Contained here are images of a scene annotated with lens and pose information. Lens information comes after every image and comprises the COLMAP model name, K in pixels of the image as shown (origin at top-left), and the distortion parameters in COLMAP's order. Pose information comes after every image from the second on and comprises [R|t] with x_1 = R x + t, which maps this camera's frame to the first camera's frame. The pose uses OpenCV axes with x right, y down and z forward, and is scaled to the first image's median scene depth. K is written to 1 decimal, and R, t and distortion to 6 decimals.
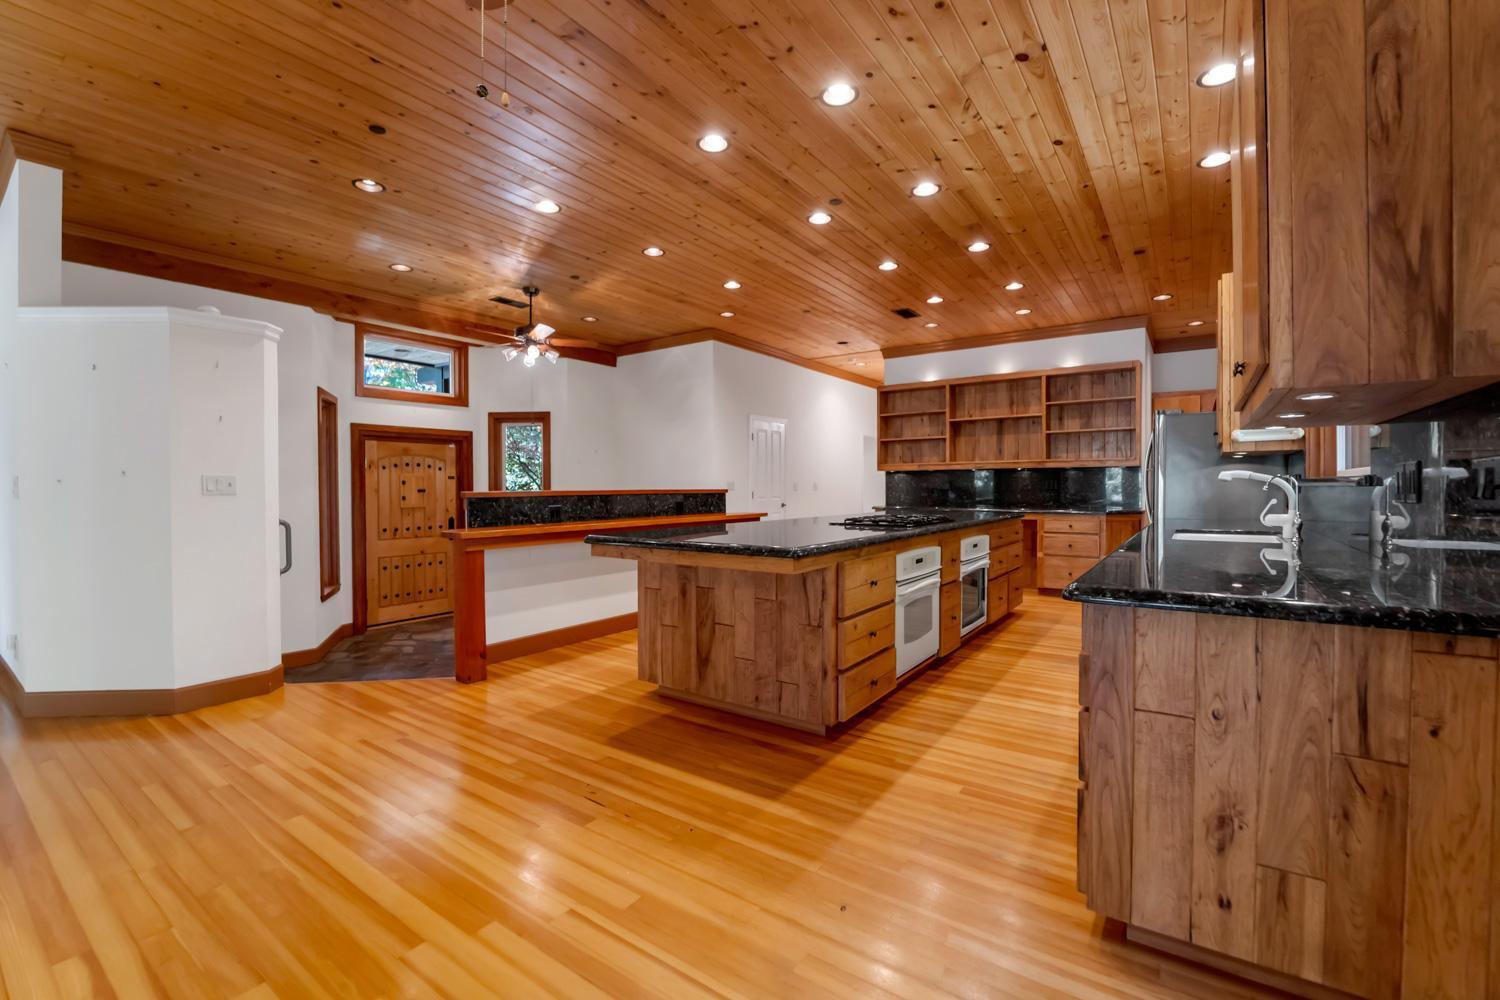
lens RADIAL K [[639.8, 0, 743.5], [0, 639.8, 499.3], [0, 0, 1]] dist [-0.019632, -0.000547]
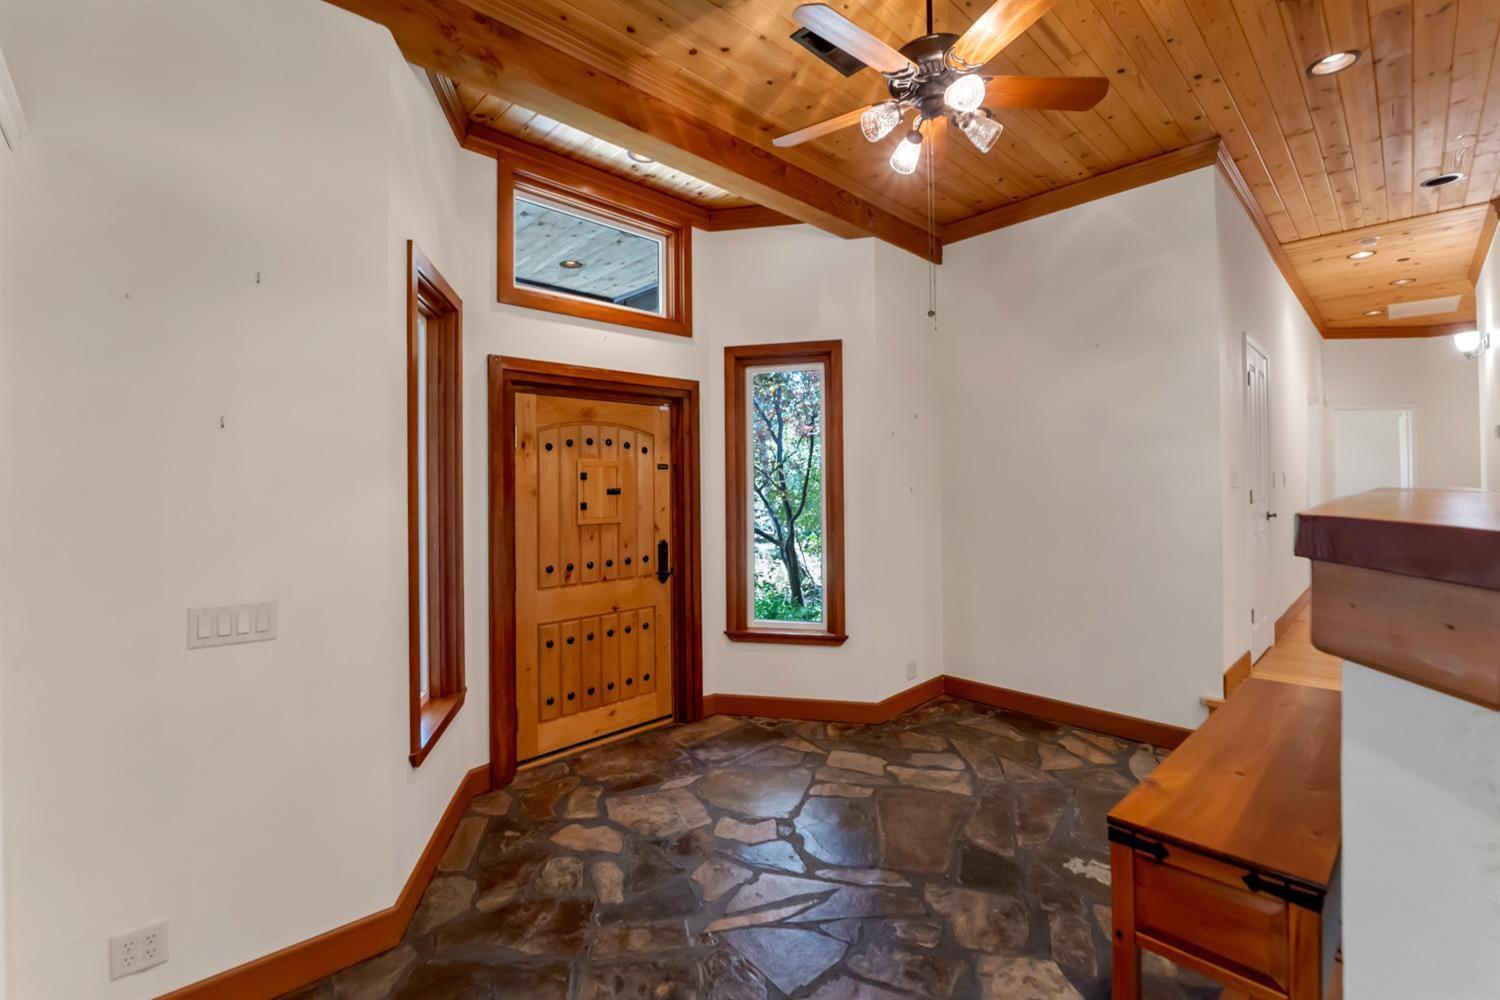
lens RADIAL K [[639.8, 0, 751.5], [0, 639.8, 484.9], [0, 0, 1]] dist [-0.019632, -0.000547]
pose [[0.983195, -0.001298, -0.182554, -0.301957], [-0.000969, 0.999924, -0.012326, -0.012796], [0.182556, 0.012295, 0.983119, 0.509016]]
